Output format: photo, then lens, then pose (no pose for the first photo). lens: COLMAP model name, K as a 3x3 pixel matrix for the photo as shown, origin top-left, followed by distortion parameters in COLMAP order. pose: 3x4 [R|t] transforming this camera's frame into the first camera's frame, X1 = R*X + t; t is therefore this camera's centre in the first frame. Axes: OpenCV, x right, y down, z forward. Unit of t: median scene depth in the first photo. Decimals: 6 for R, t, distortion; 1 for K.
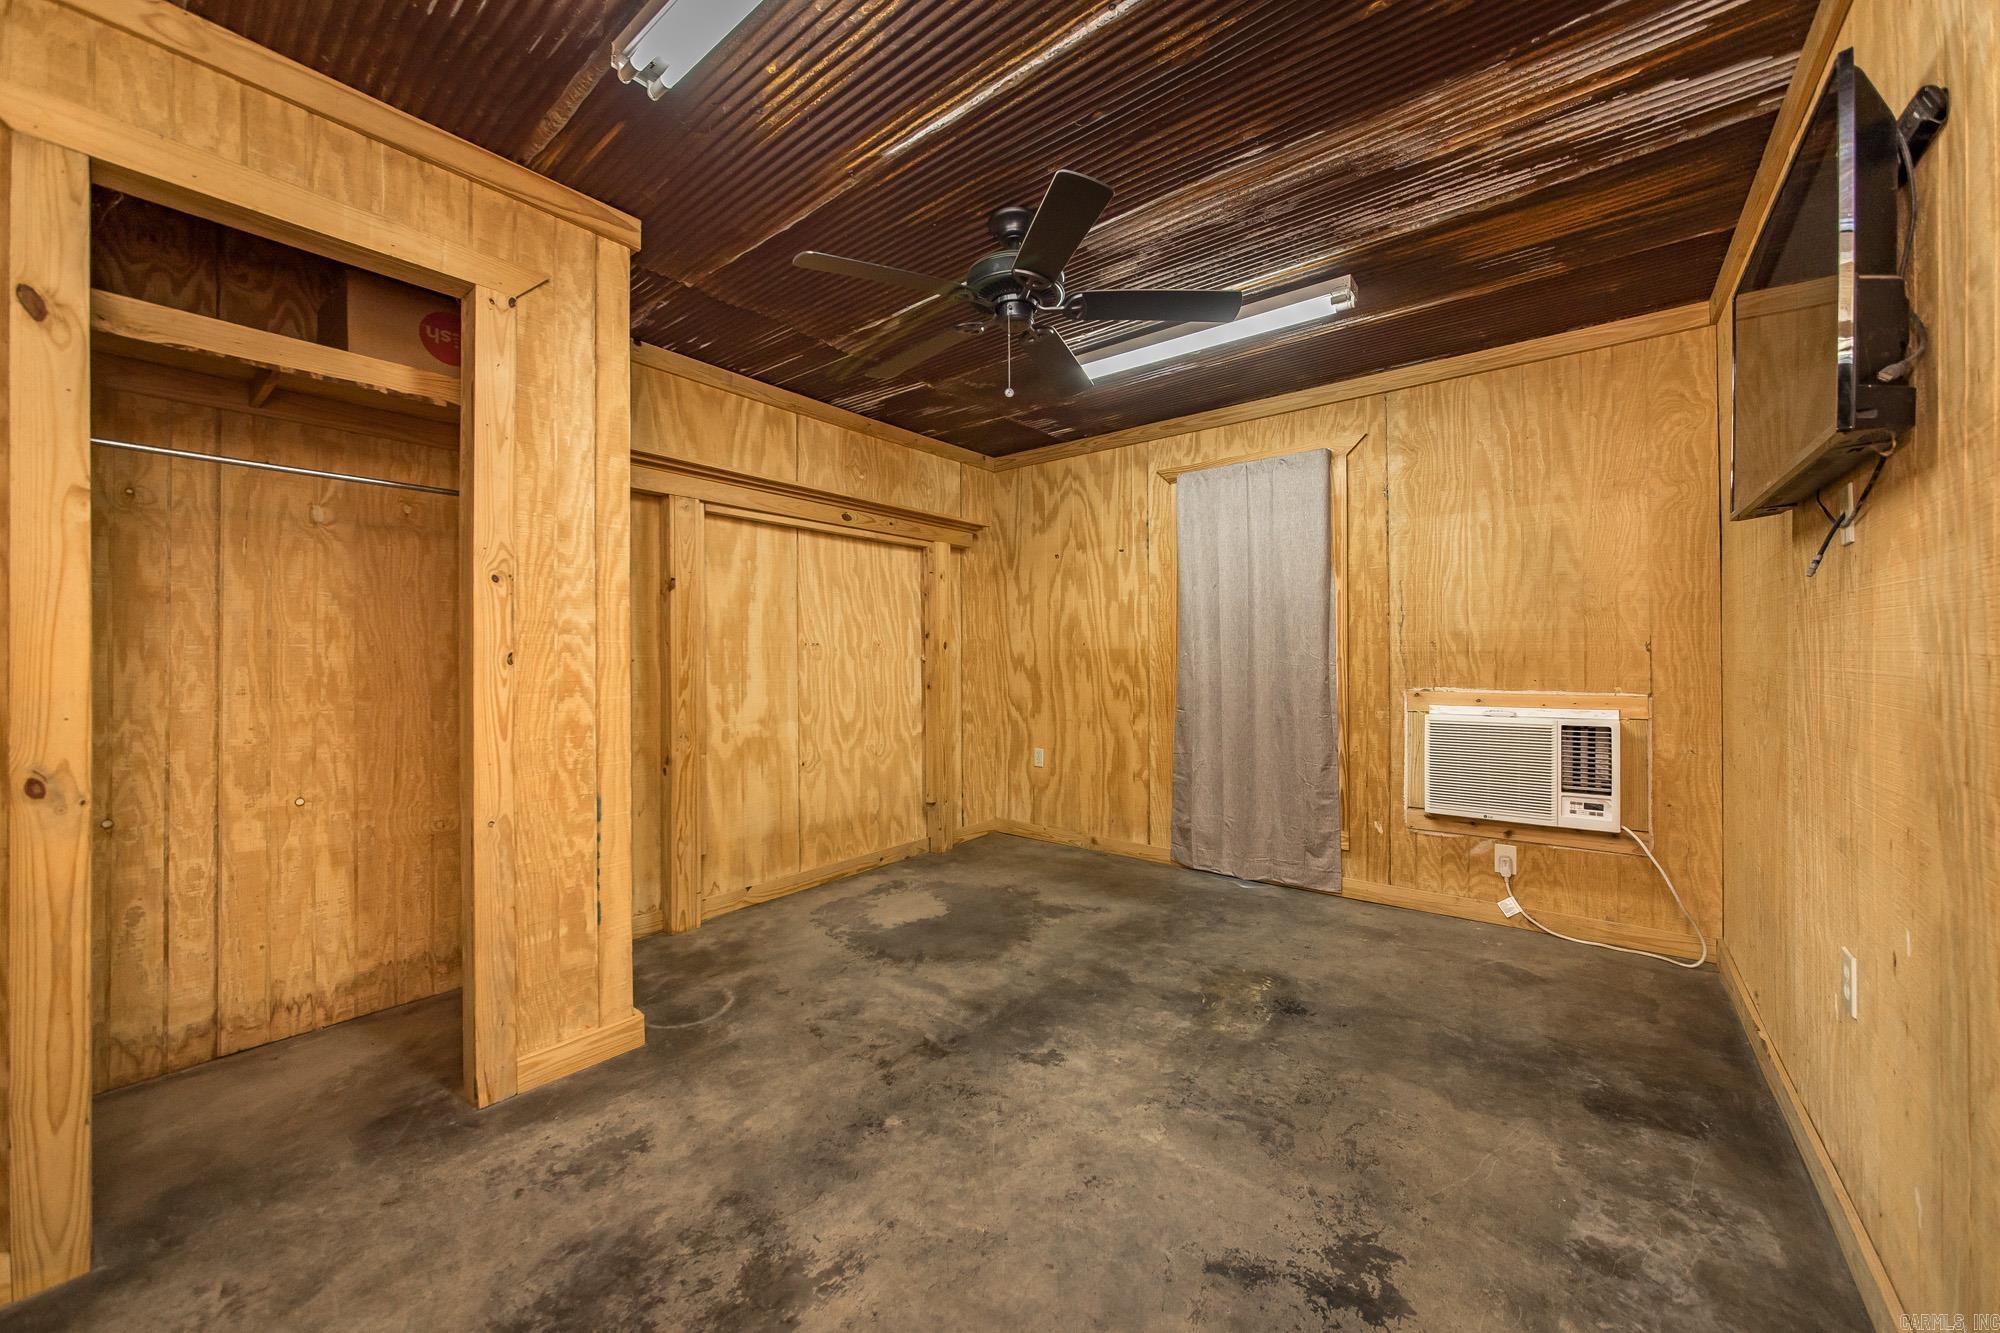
lens RADIAL K [[714.1, 0, 996.8], [0, 714.1, 661.7], [0, 0, 1]] dist [-0.001880, 0.000826]
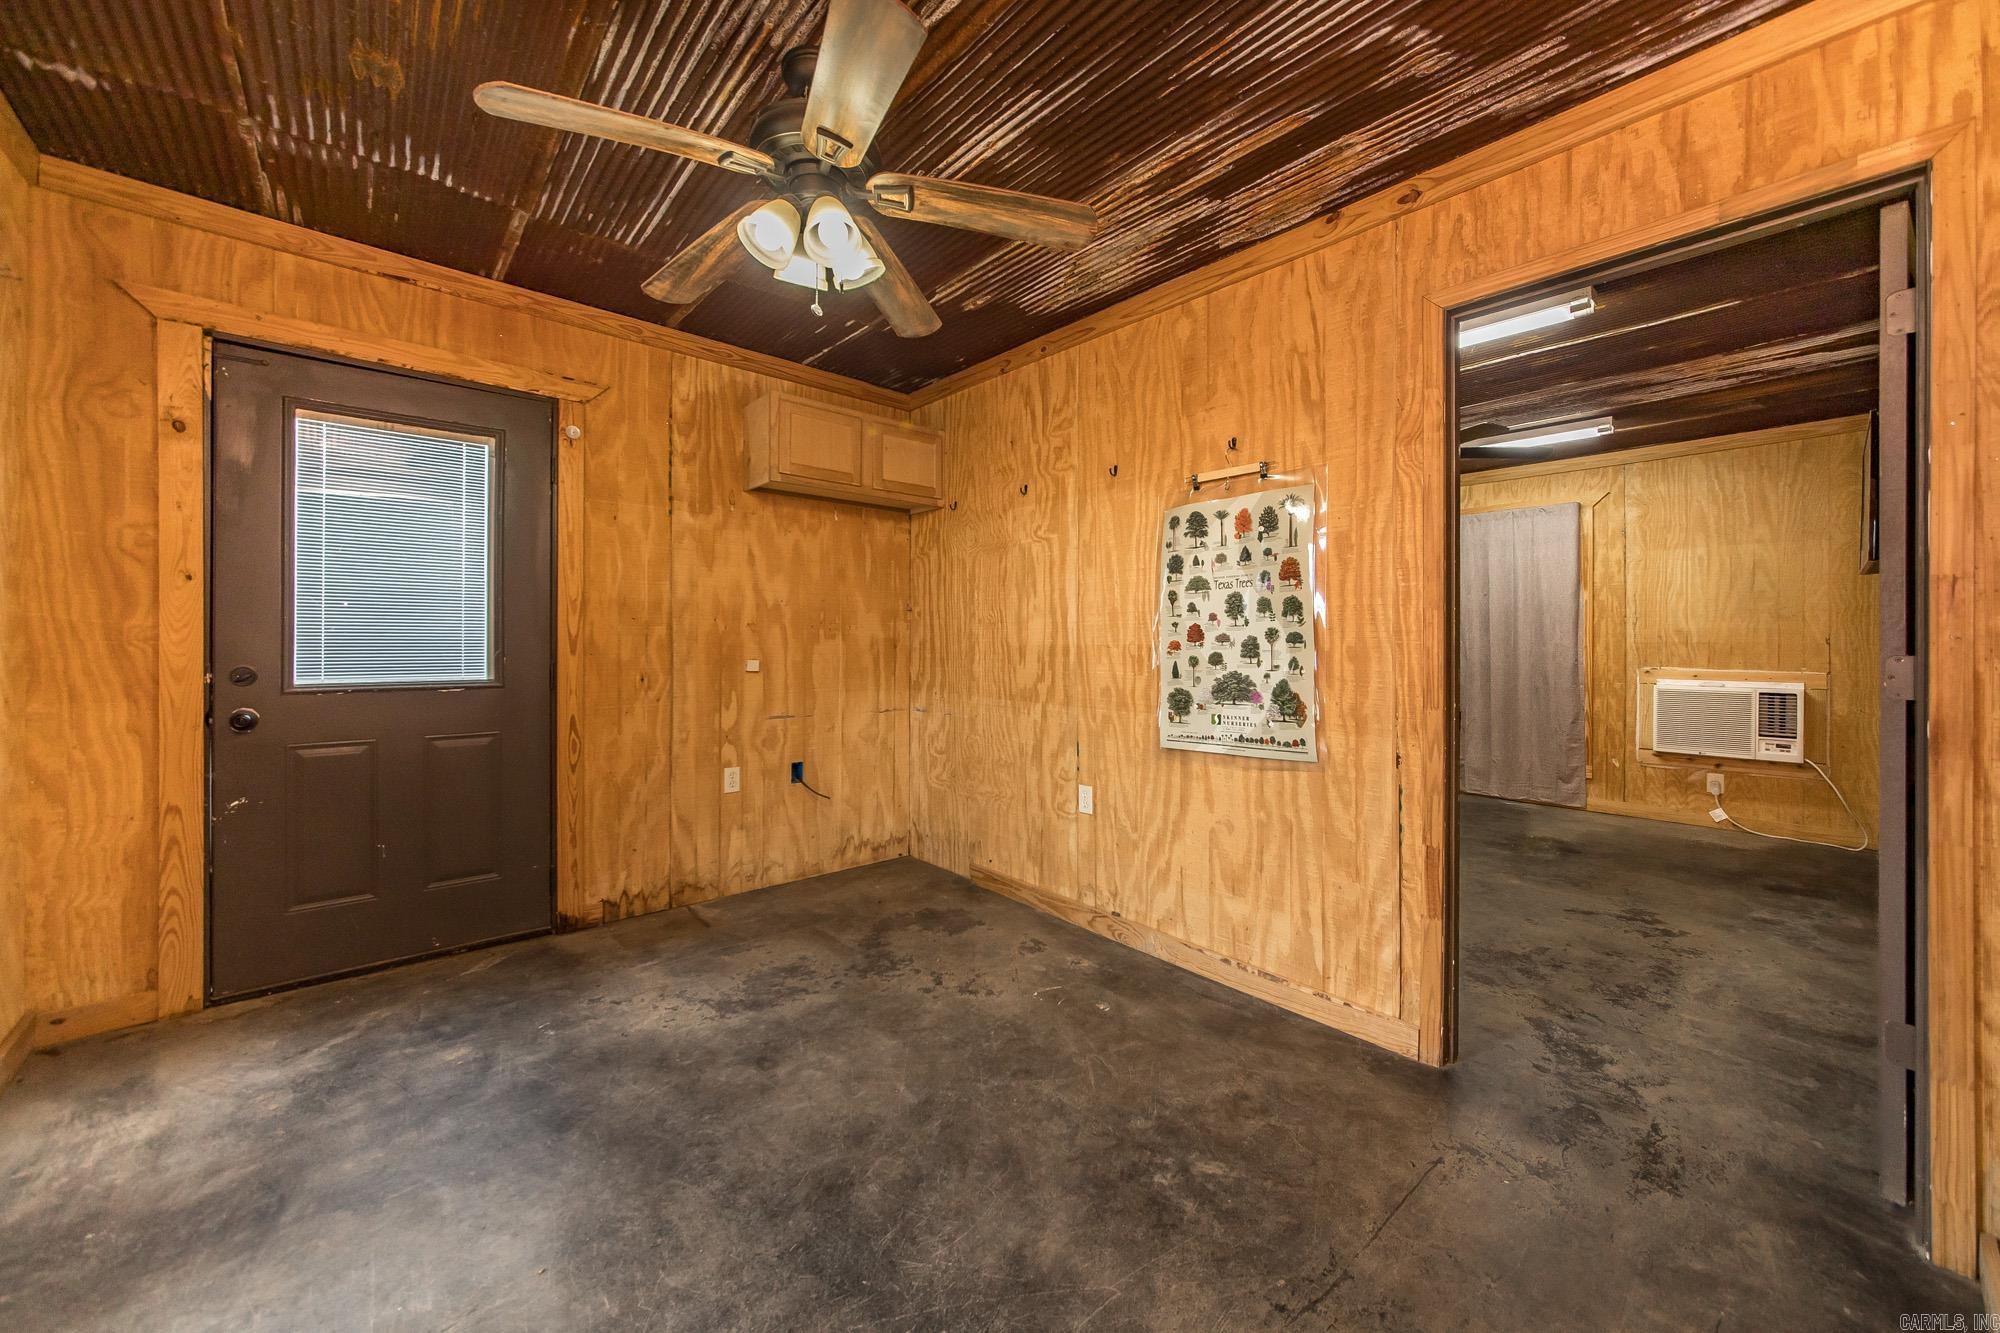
lens RADIAL K [[714.1, 0, 1006.2], [0, 714.1, 648.7], [0, 0, 1]] dist [-0.001880, 0.000826]
pose [[0.986615, 0.011136, -0.162685, -0.482345], [-0.011281, 0.999936, 0.000037, 0.013897], [0.162675, 0.001799, 0.986678, -0.673607]]
